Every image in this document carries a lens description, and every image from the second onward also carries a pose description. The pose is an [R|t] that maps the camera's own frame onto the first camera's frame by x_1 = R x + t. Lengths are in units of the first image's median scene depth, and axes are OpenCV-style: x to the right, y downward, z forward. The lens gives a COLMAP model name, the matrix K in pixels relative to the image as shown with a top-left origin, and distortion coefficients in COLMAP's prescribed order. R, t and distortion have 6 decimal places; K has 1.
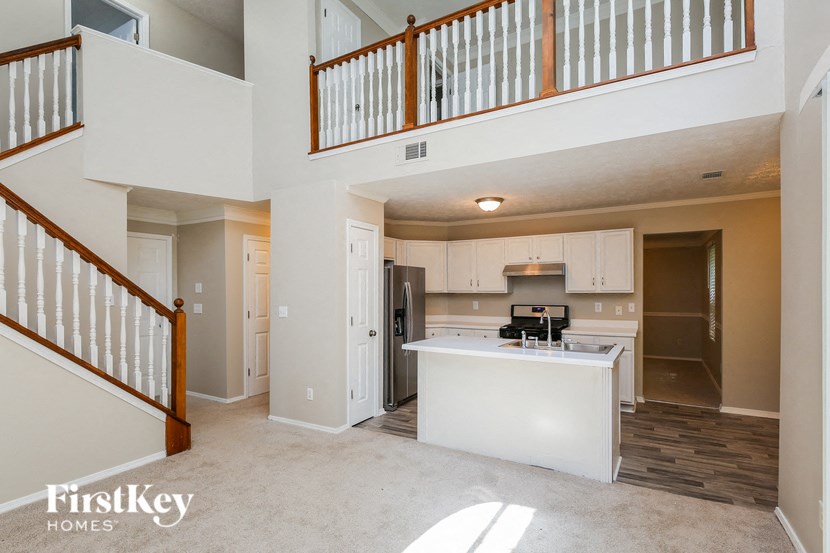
lens RADIAL K [[407.8, 0, 422.3], [0, 407.8, 289.6], [0, 0, 1]] dist [-0.003553, -0.000680]
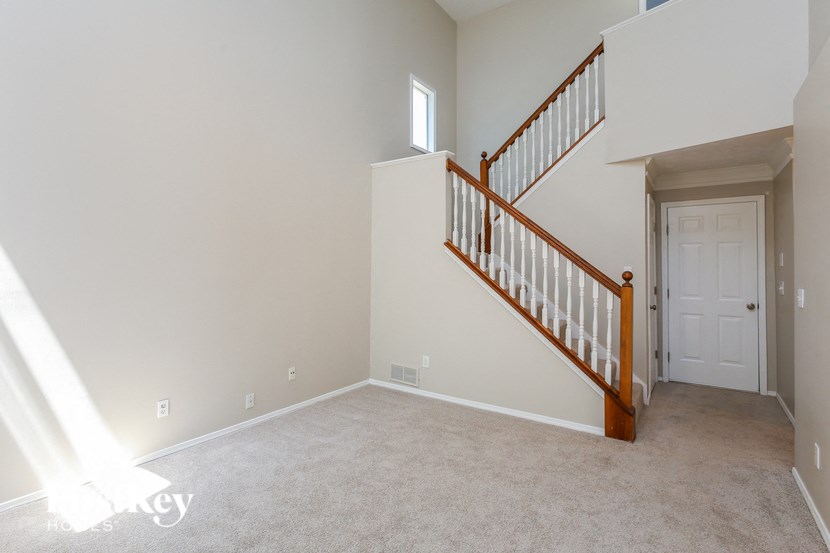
lens RADIAL K [[394.1, 0, 400.2], [0, 394.1, 257.0], [0, 0, 1]] dist [-0.001257, -0.000104]
pose [[-0.117684, -0.019929, -0.992851, 0.336422], [-0.001432, 0.999801, -0.019898, 0.008164], [0.993050, -0.000920, -0.117690, 0.596364]]
